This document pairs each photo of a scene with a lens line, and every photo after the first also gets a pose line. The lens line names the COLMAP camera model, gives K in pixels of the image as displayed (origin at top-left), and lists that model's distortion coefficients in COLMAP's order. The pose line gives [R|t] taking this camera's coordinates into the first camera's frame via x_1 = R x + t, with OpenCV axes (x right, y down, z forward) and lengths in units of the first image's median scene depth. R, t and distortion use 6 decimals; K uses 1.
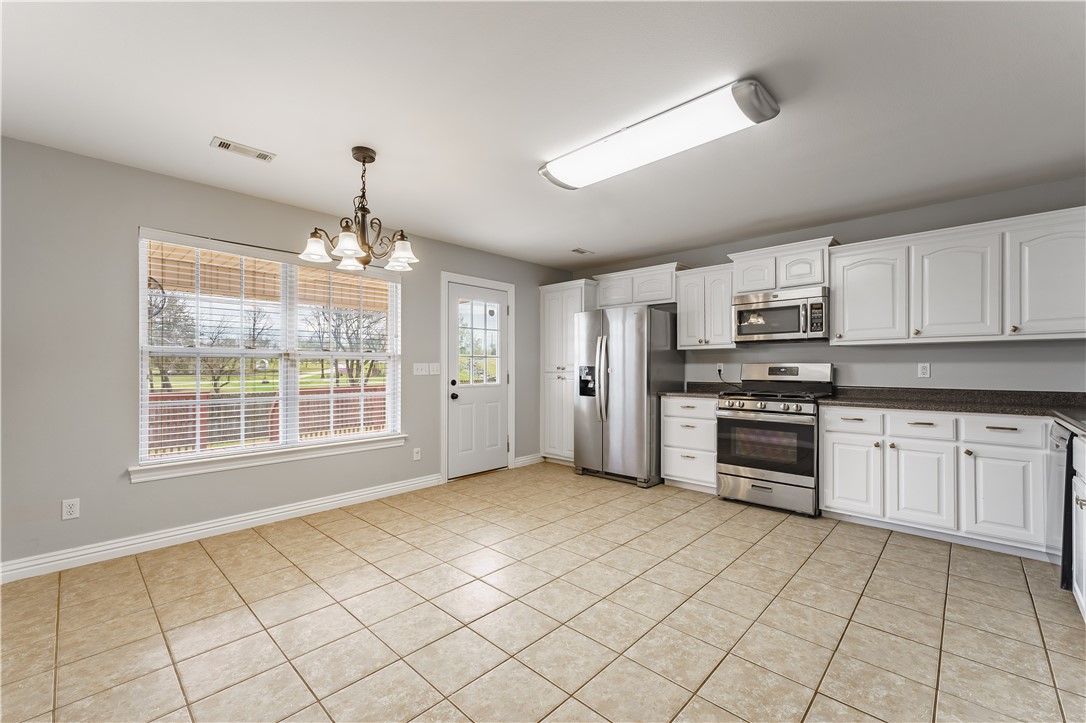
lens RADIAL K [[441.7, 0, 559.9], [0, 441.7, 367.3], [0, 0, 1]] dist [0.003266, 0.000396]
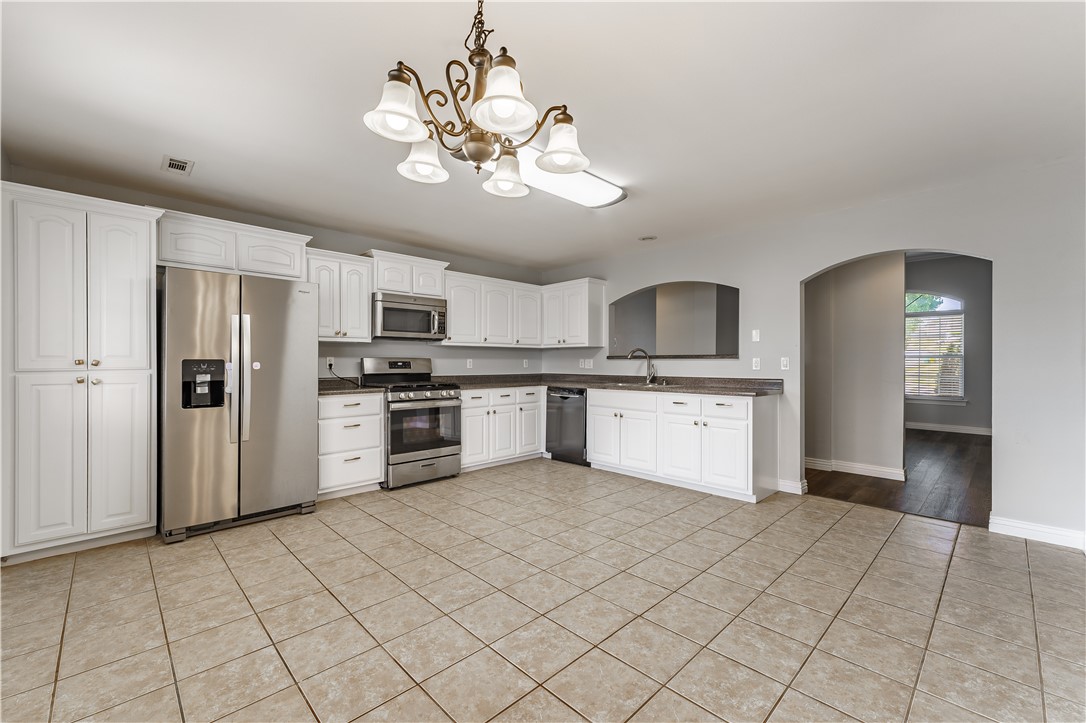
lens RADIAL K [[441.7, 0, 535.4], [0, 441.7, 363.0], [0, 0, 1]] dist [0.003266, 0.000396]
pose [[0.077604, -0.000903, 0.996984, -0.722811], [-0.000002, 1.000000, 0.000906, 0.003243], [-0.996984, -0.000072, 0.077604, 0.675954]]
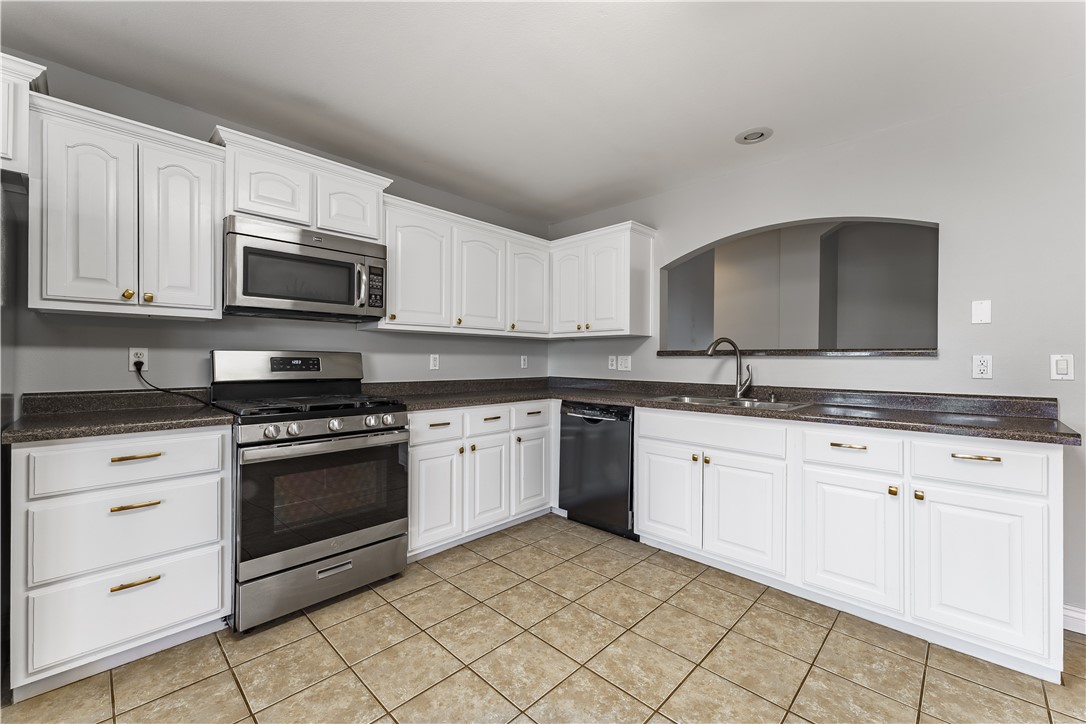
lens RADIAL K [[441.7, 0, 539.5], [0, 441.7, 359.2], [0, 0, 1]] dist [0.003266, 0.000396]
pose [[0.040256, 0.000316, 0.999189, -0.111945], [-0.006104, 0.999981, -0.000071, -0.000132], [-0.999171, -0.006097, 0.040258, 0.765837]]
